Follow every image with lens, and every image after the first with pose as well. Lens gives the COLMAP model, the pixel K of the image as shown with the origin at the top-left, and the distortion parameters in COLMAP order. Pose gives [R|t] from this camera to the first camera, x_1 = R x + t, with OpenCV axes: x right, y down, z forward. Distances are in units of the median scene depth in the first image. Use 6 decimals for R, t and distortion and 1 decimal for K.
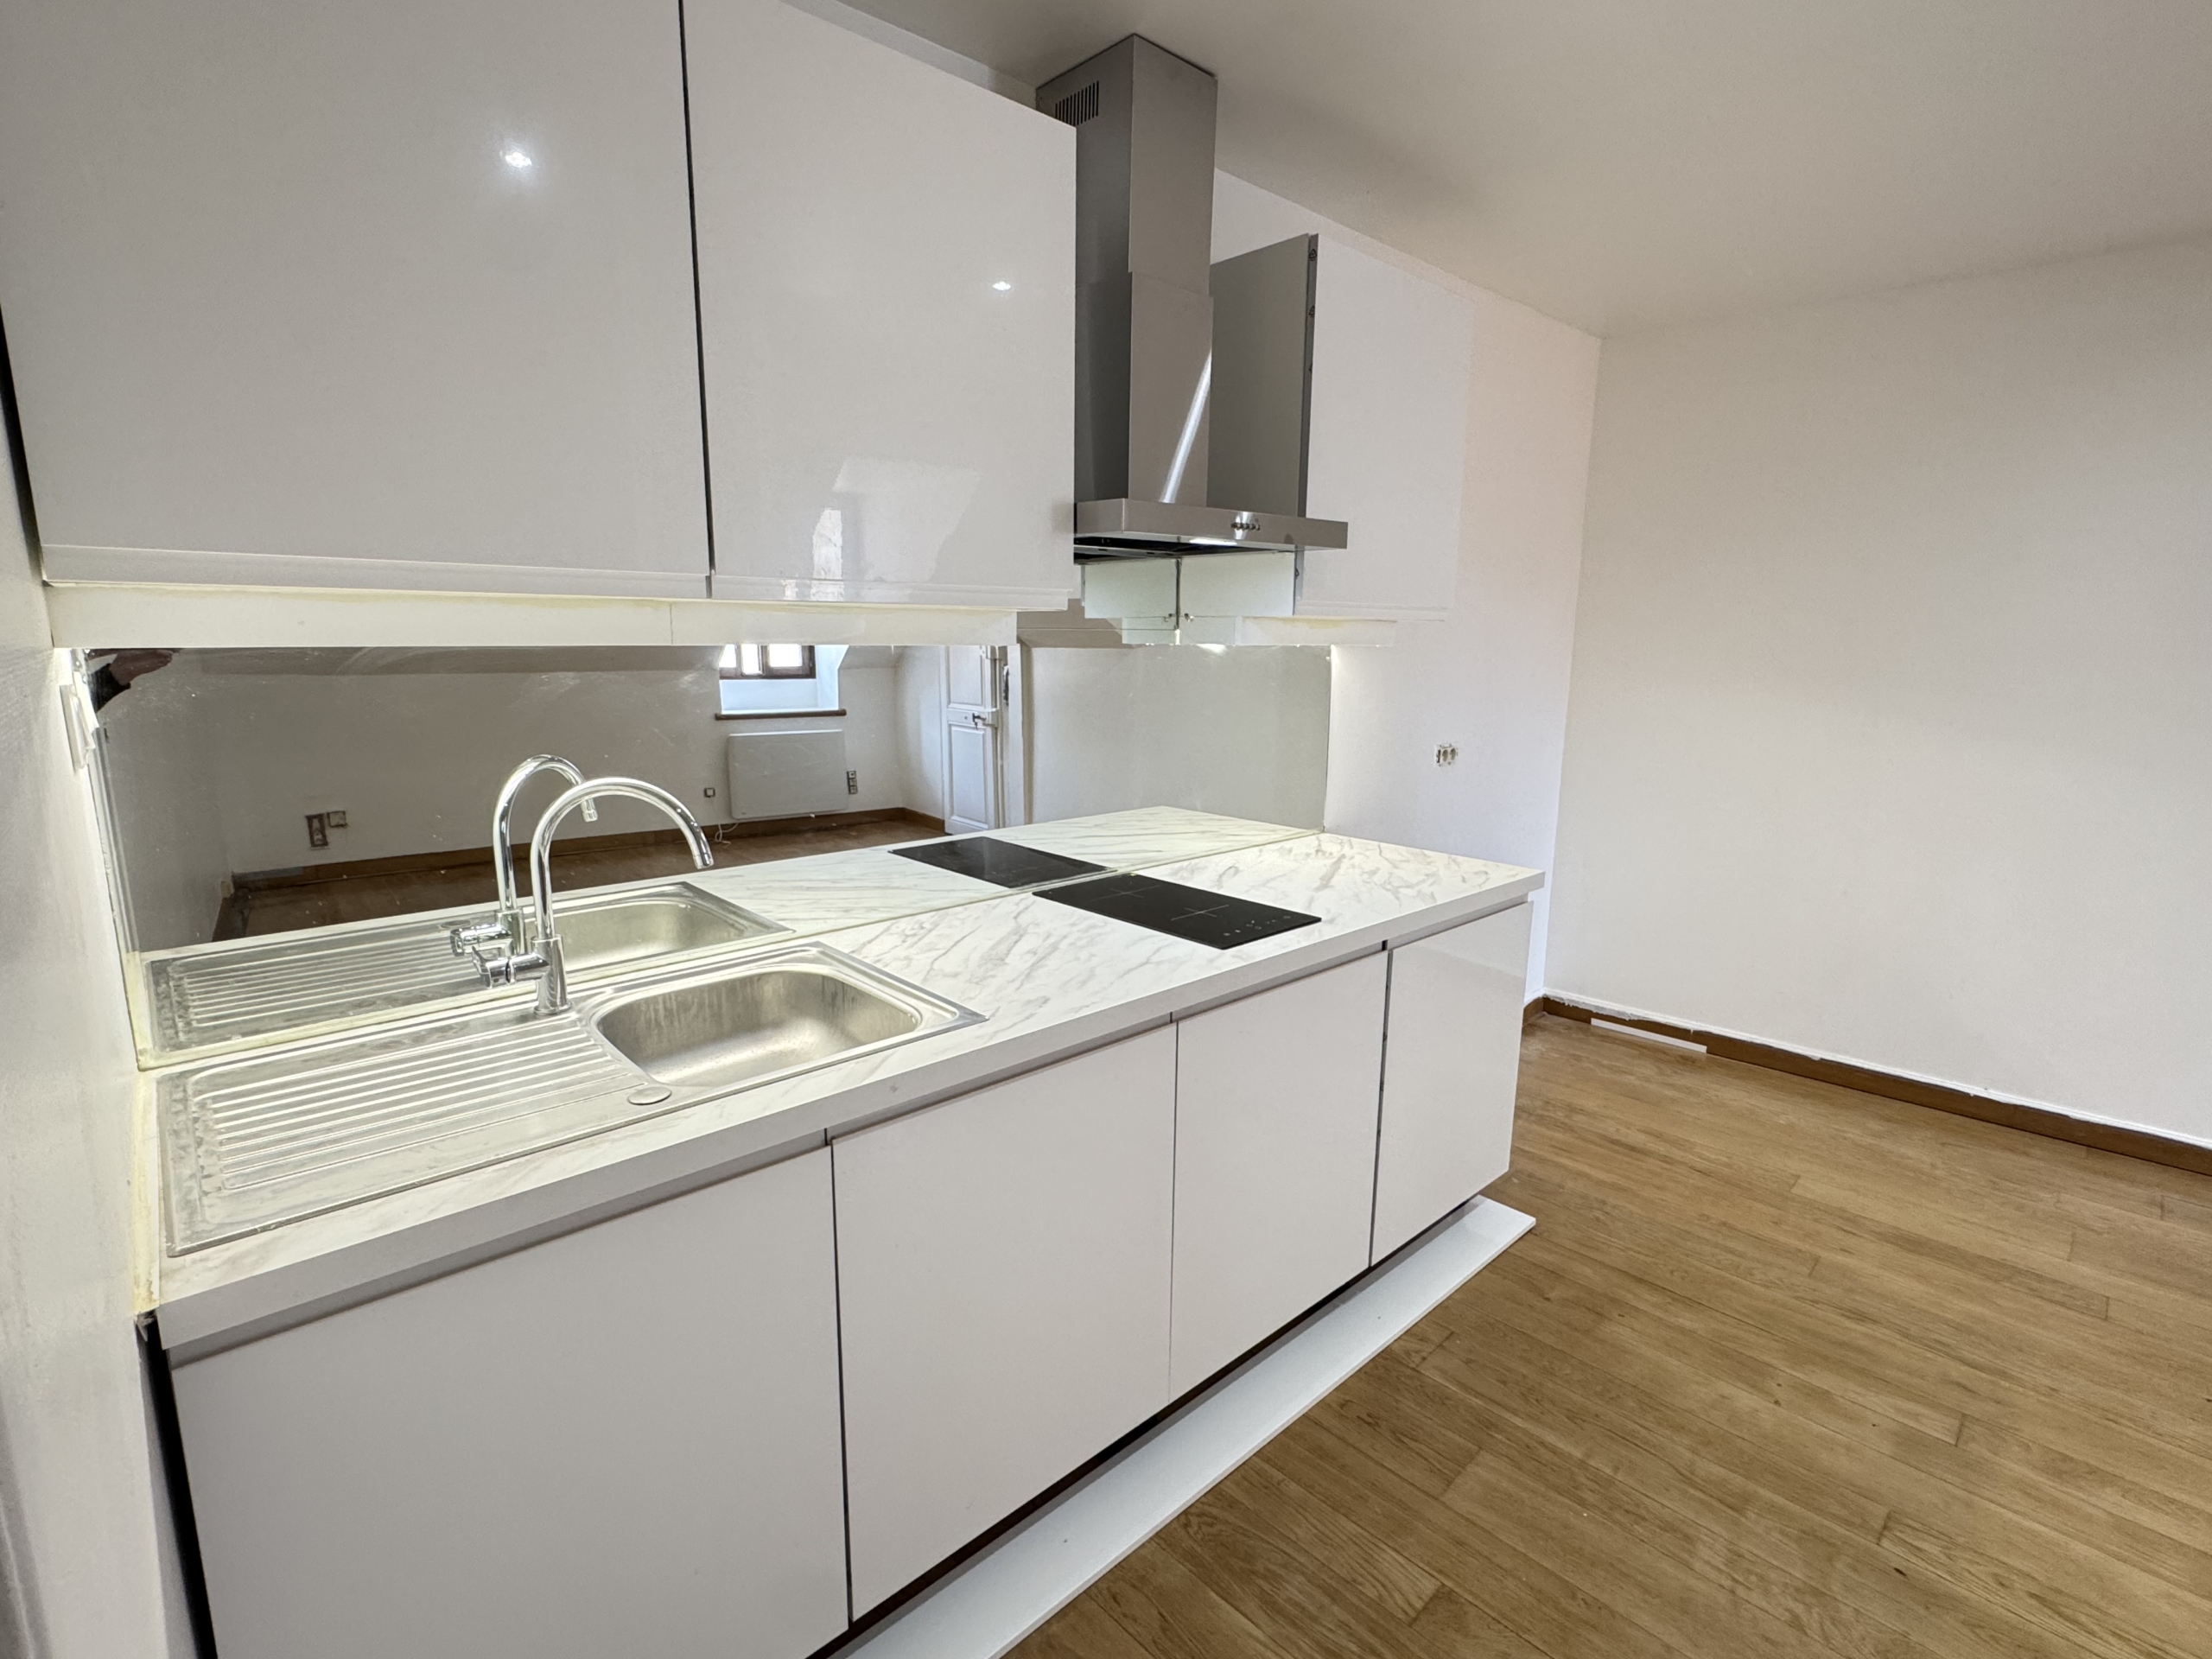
lens RADIAL K [[1050.2, 0, 1109.4], [0, 1050.2, 829.6], [0, 0, 1]] dist [-0.000942, -0.000406]
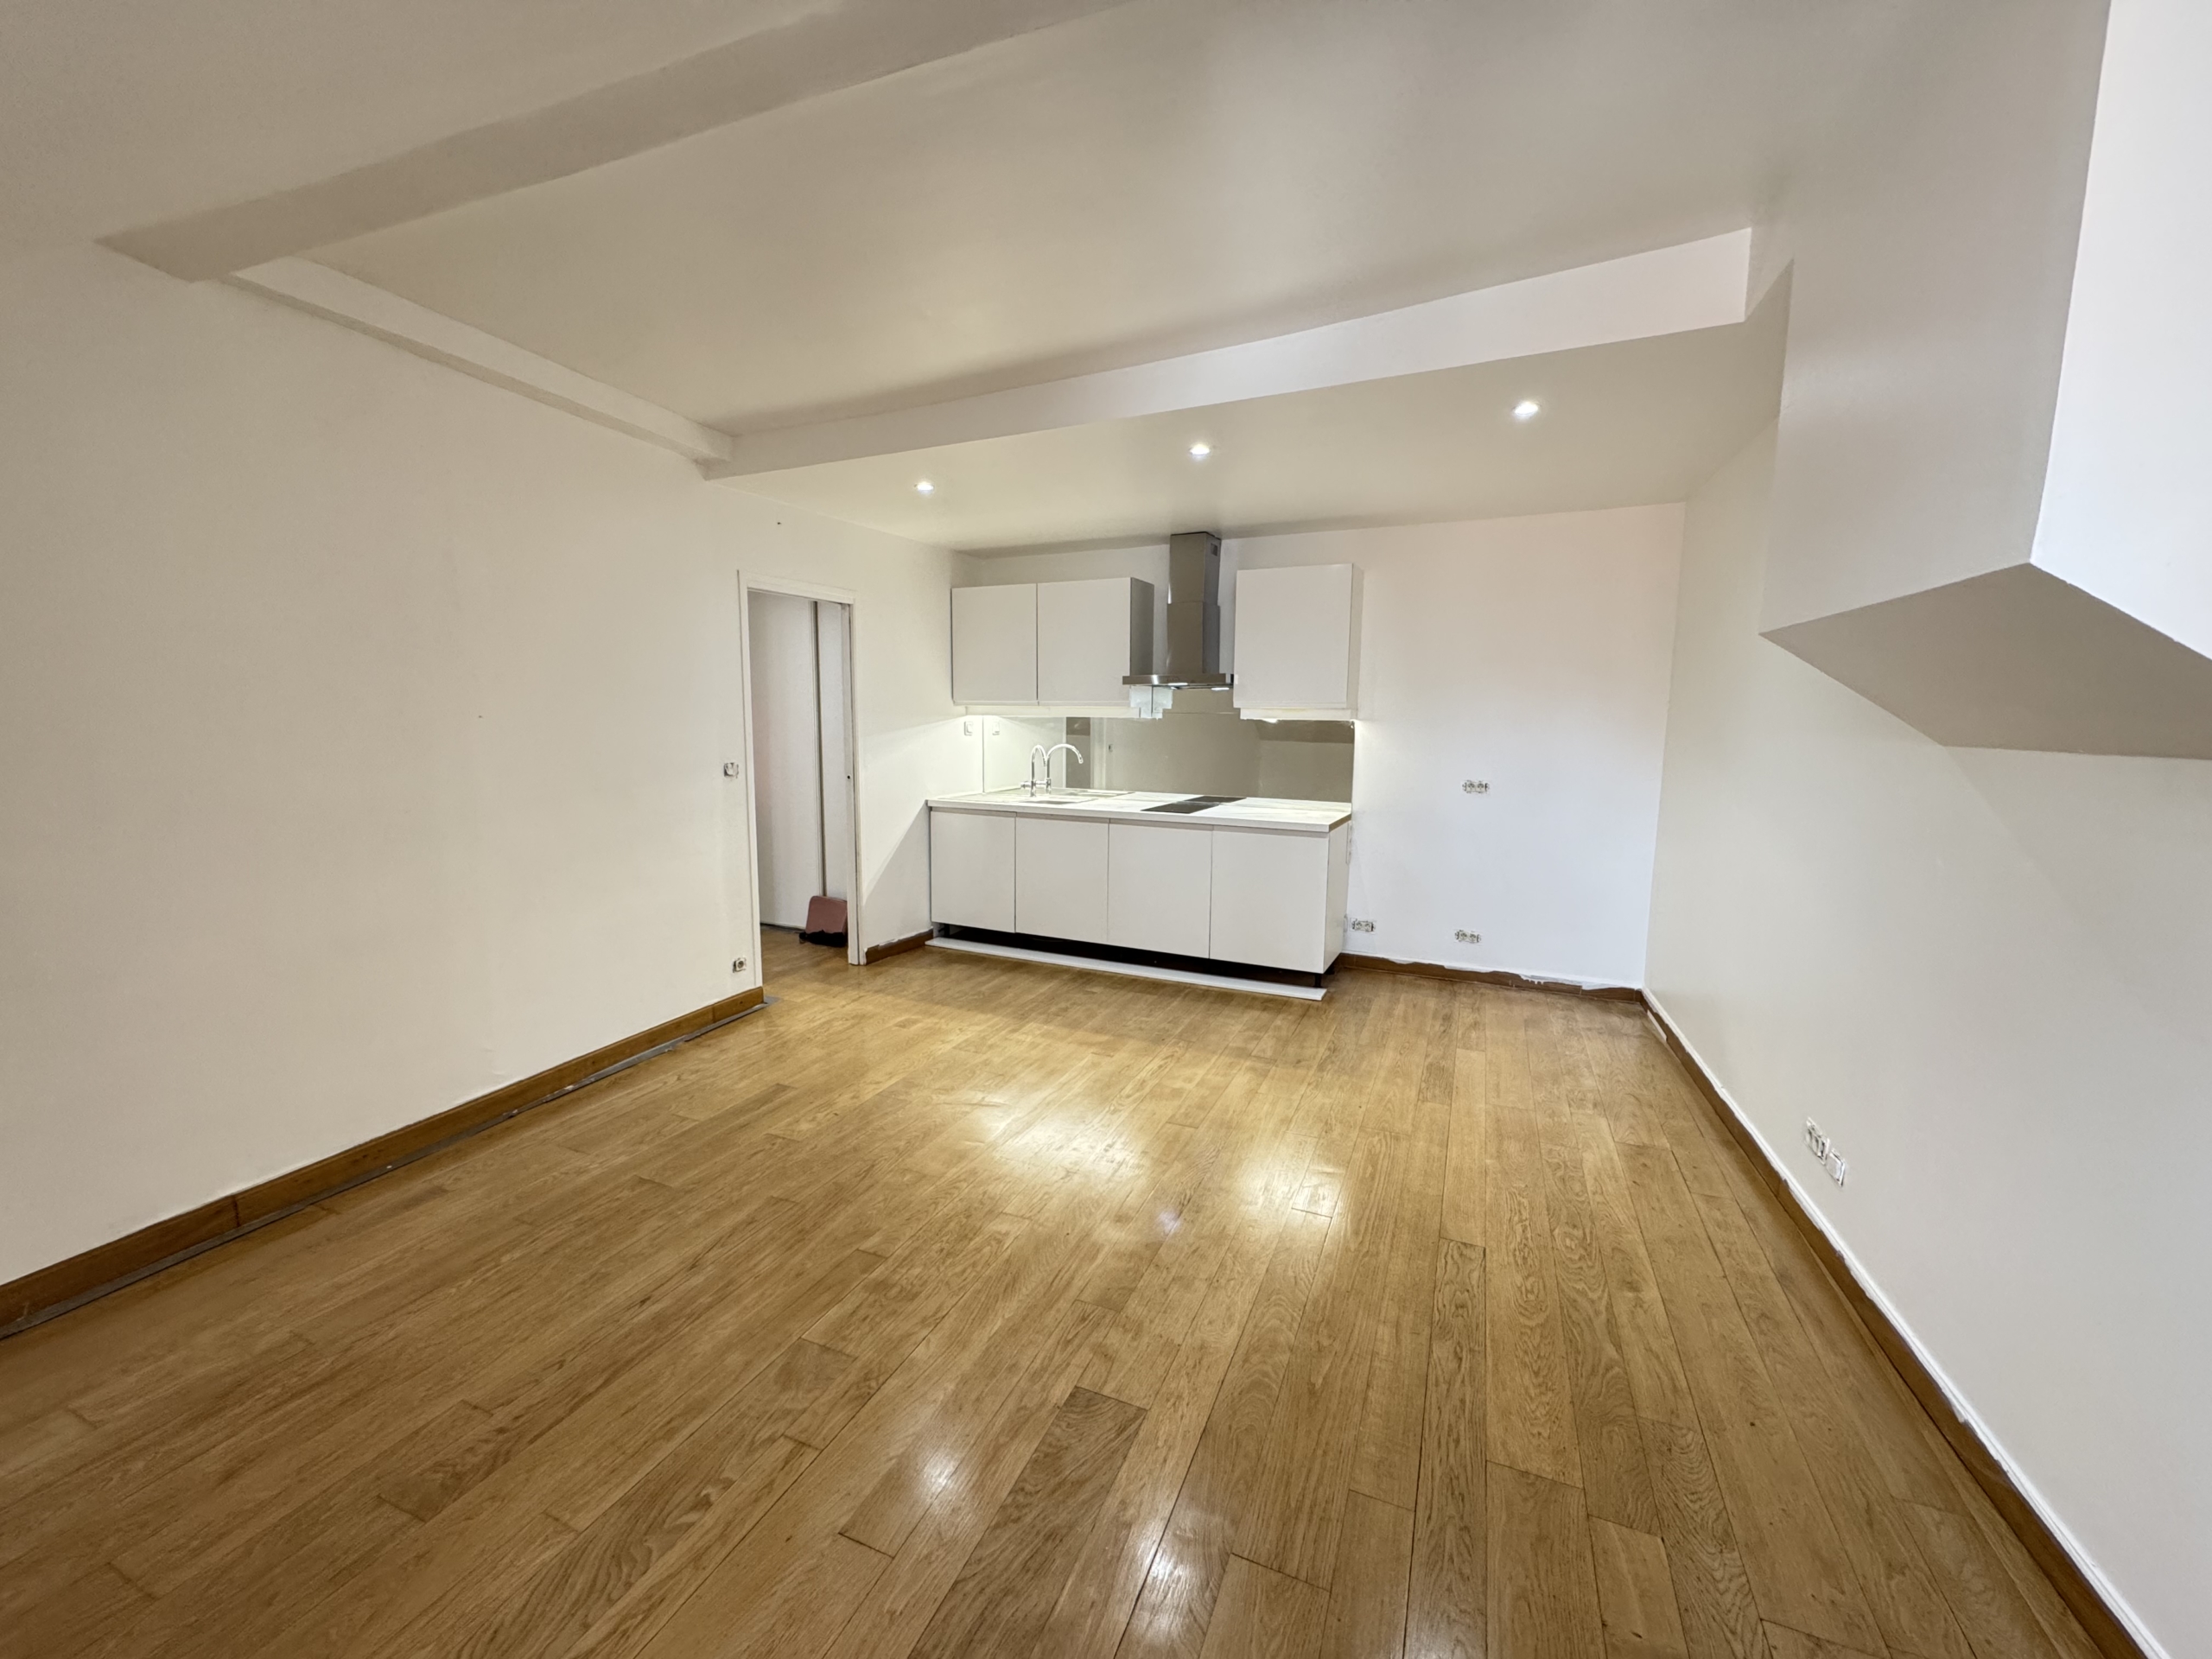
lens RADIAL K [[881.1, 0, 1104.5], [0, 881.1, 822.6], [0, 0, 1]] dist [-0.003125, 0.000104]
pose [[0.371093, 0.104182, -0.922733, 2.074176], [-0.178709, 0.983124, 0.039130, 0.053152], [0.911237, 0.150379, 0.383449, -0.101085]]
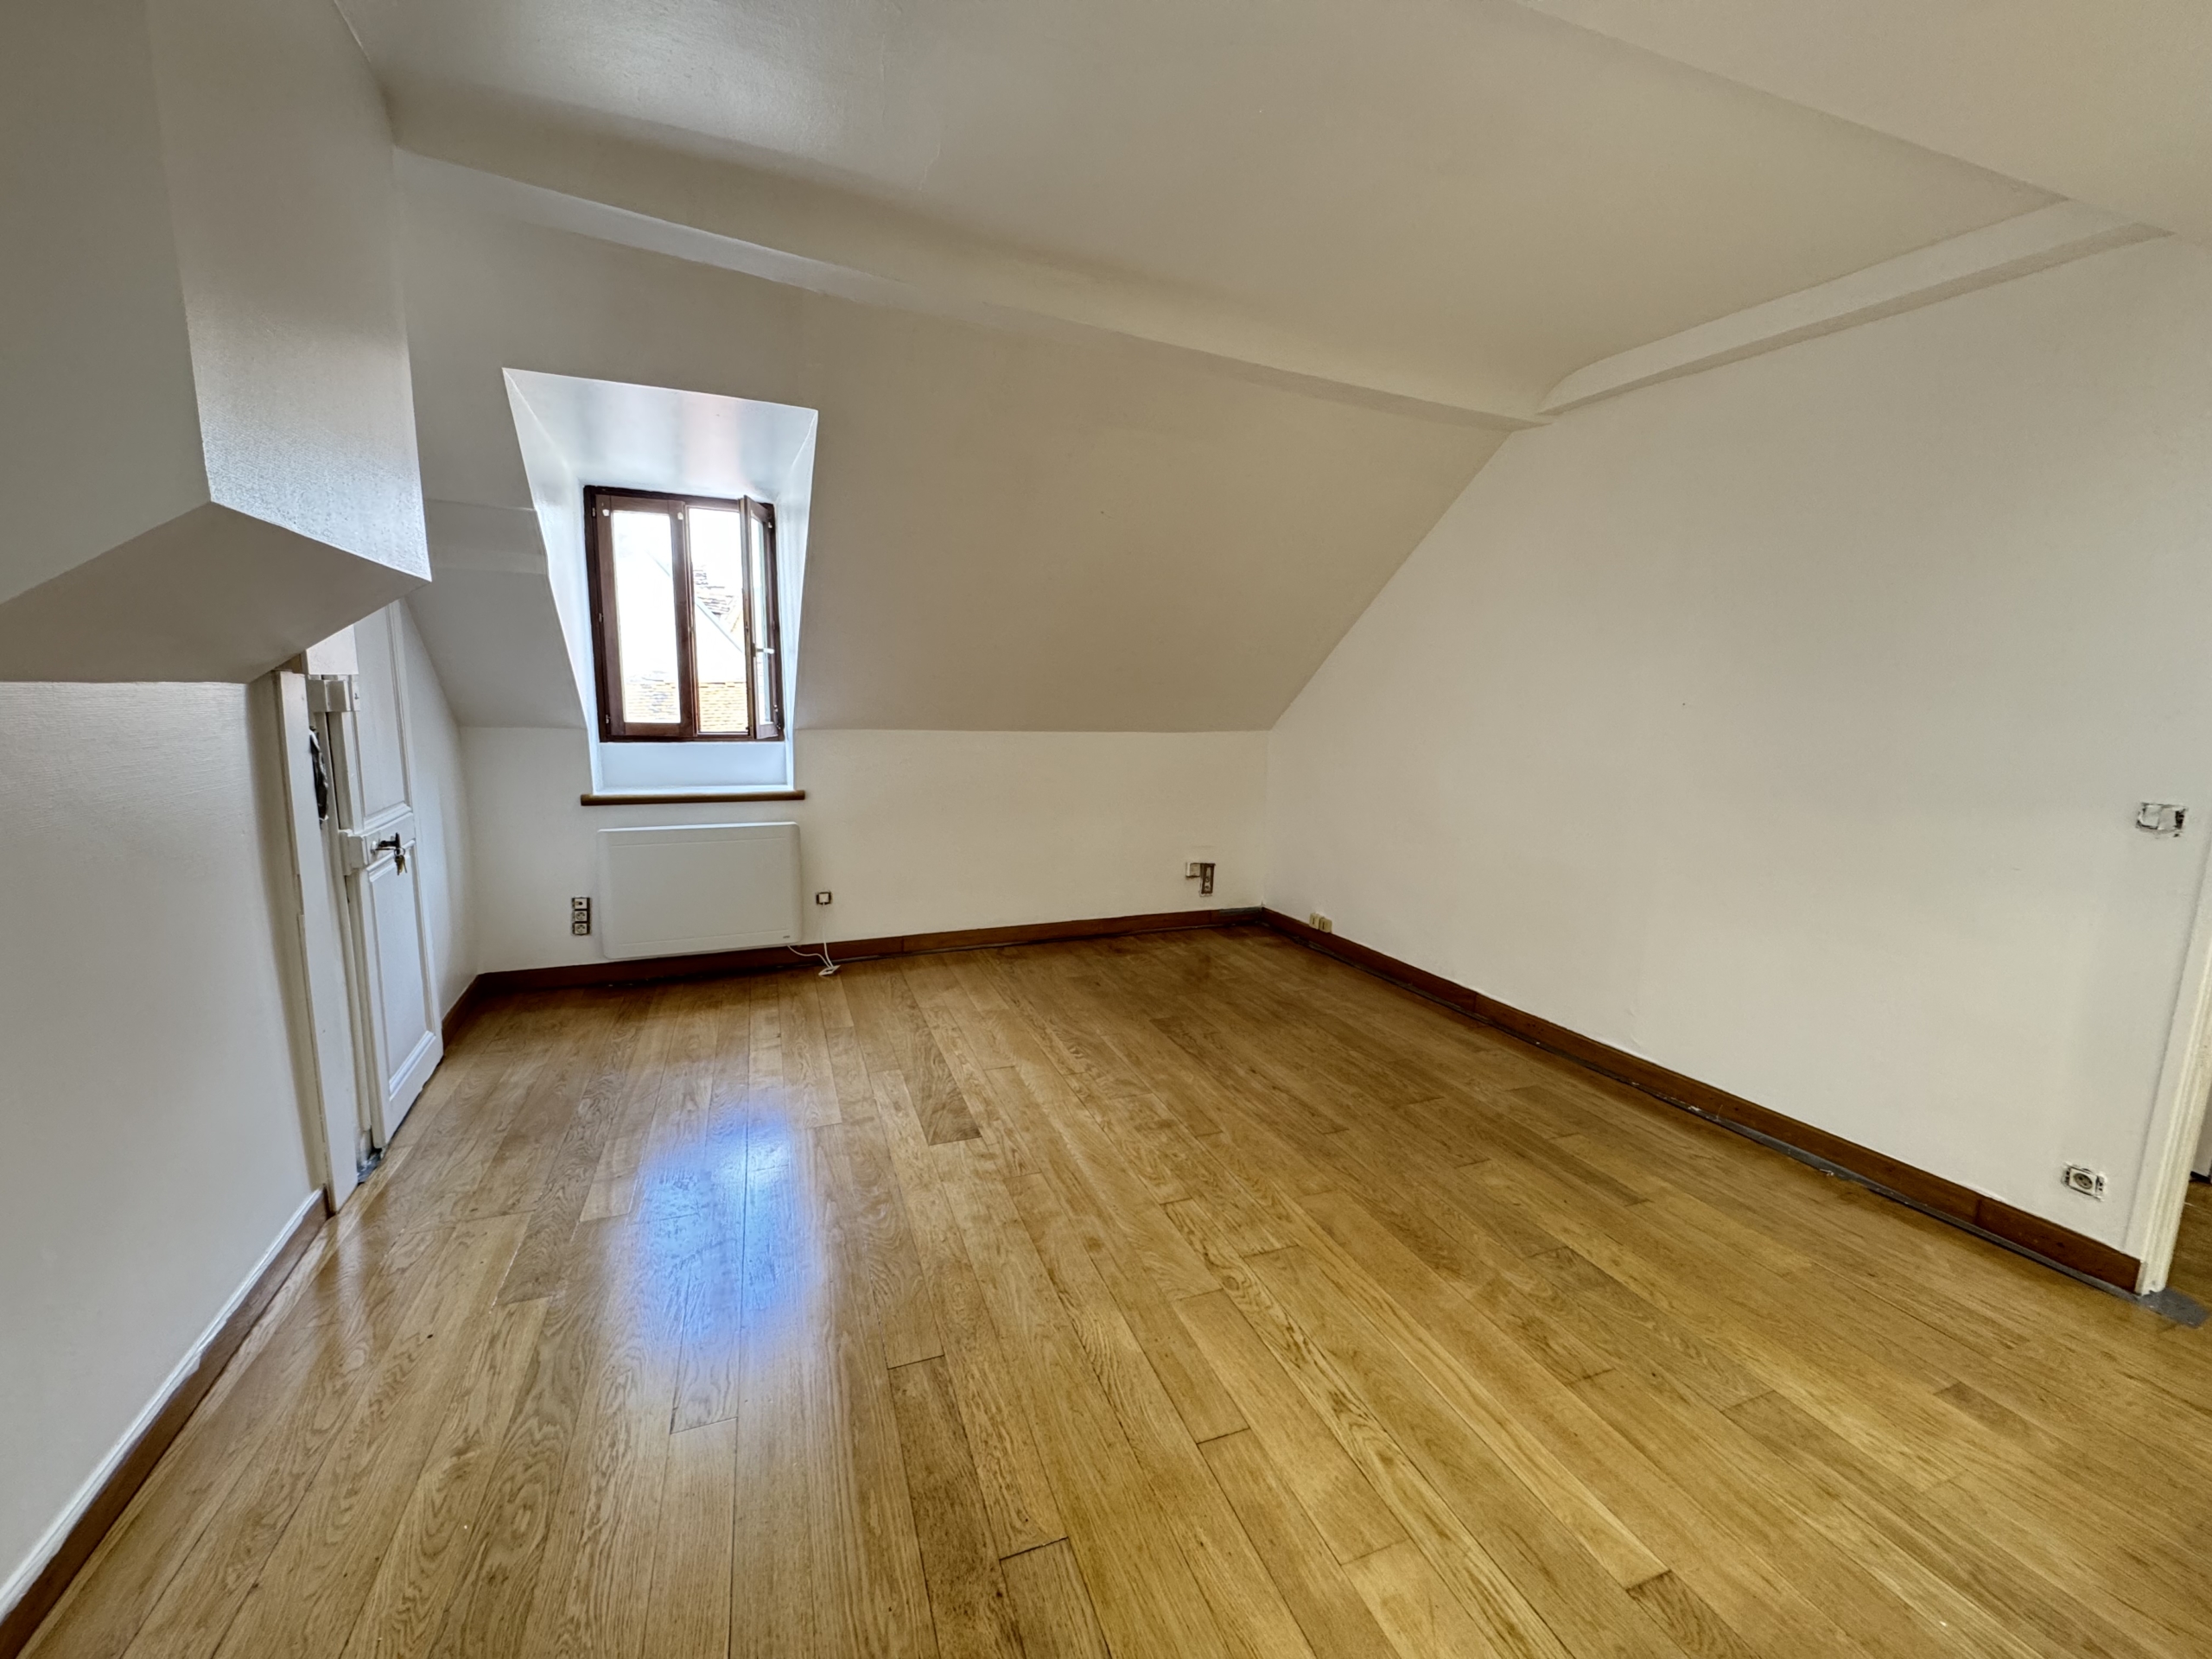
lens RADIAL K [[881.1, 0, 1109.7], [0, 881.1, 828.2], [0, 0, 1]] dist [-0.003125, 0.000104]
pose [[-0.914094, -0.091225, 0.395109, 0.740833], [0.044685, 0.945771, 0.321746, -0.182051], [-0.403034, 0.311761, -0.860447, 1.126693]]
